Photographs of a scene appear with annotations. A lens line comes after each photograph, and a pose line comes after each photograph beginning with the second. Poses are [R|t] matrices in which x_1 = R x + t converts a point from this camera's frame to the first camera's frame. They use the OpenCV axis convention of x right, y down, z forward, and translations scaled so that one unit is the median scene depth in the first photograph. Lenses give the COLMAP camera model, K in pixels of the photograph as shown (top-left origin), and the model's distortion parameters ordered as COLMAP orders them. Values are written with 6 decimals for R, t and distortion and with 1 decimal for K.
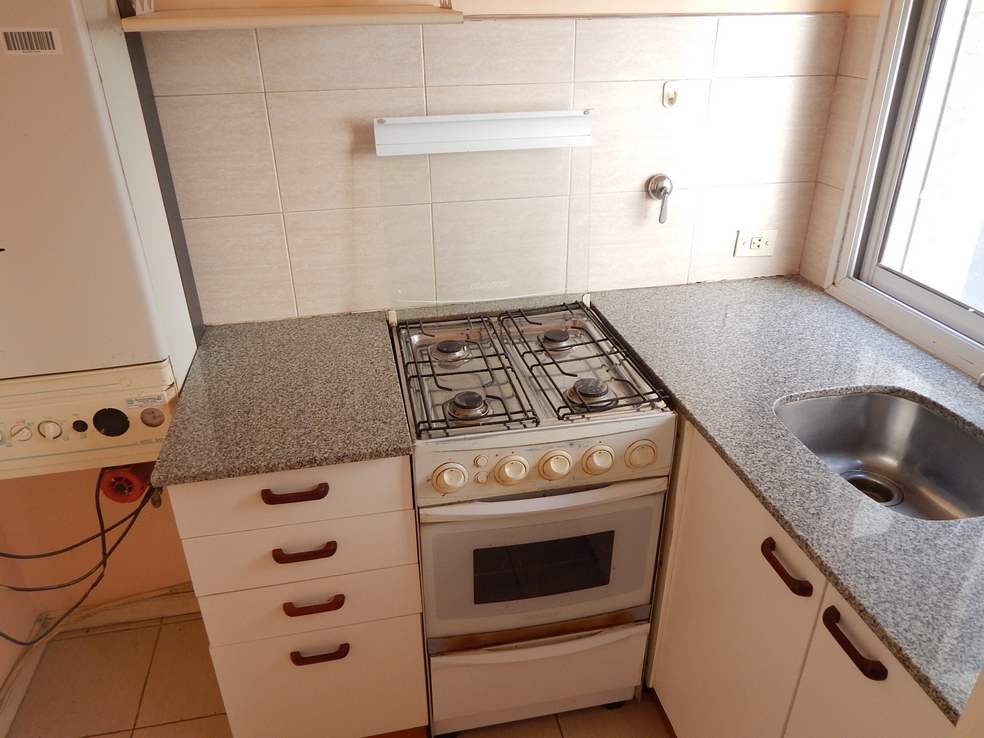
lens RADIAL K [[708.8, 0, 493.6], [0, 708.8, 366.4], [0, 0, 1]] dist [-0.016377, -0.003254]
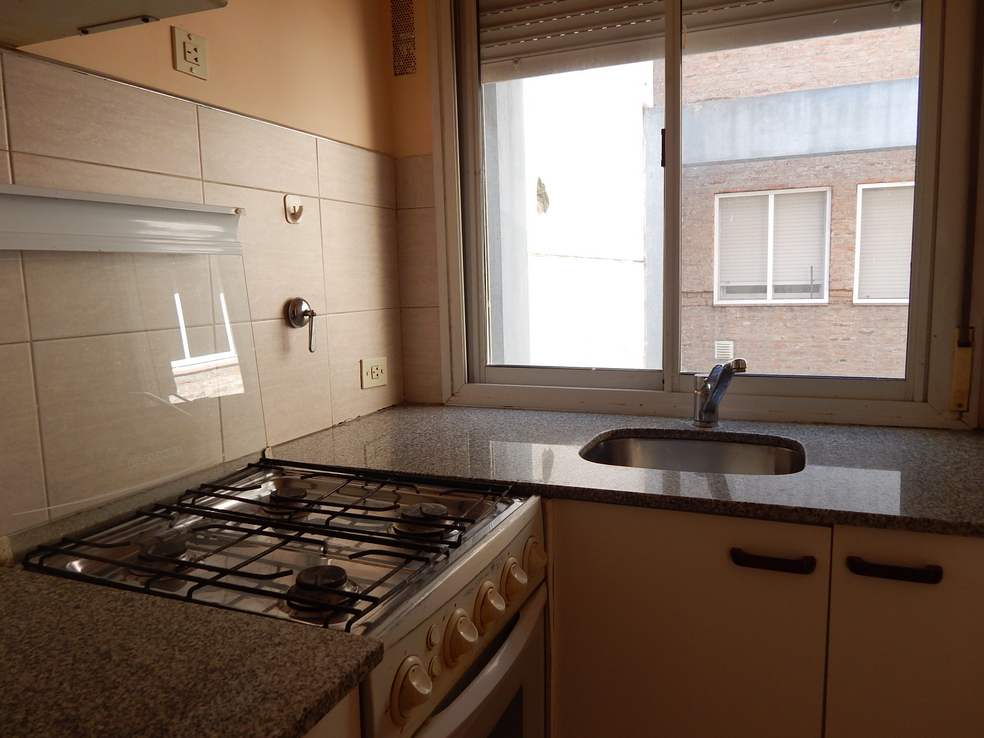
lens RADIAL K [[708.8, 0, 493.6], [0, 708.8, 366.4], [0, 0, 1]] dist [-0.016377, -0.003254]
pose [[0.555725, -0.101820, 0.825107, -0.341063], [0.390377, 0.908212, -0.150851, 0.024400], [-0.734013, 0.405935, 0.544465, 0.391255]]
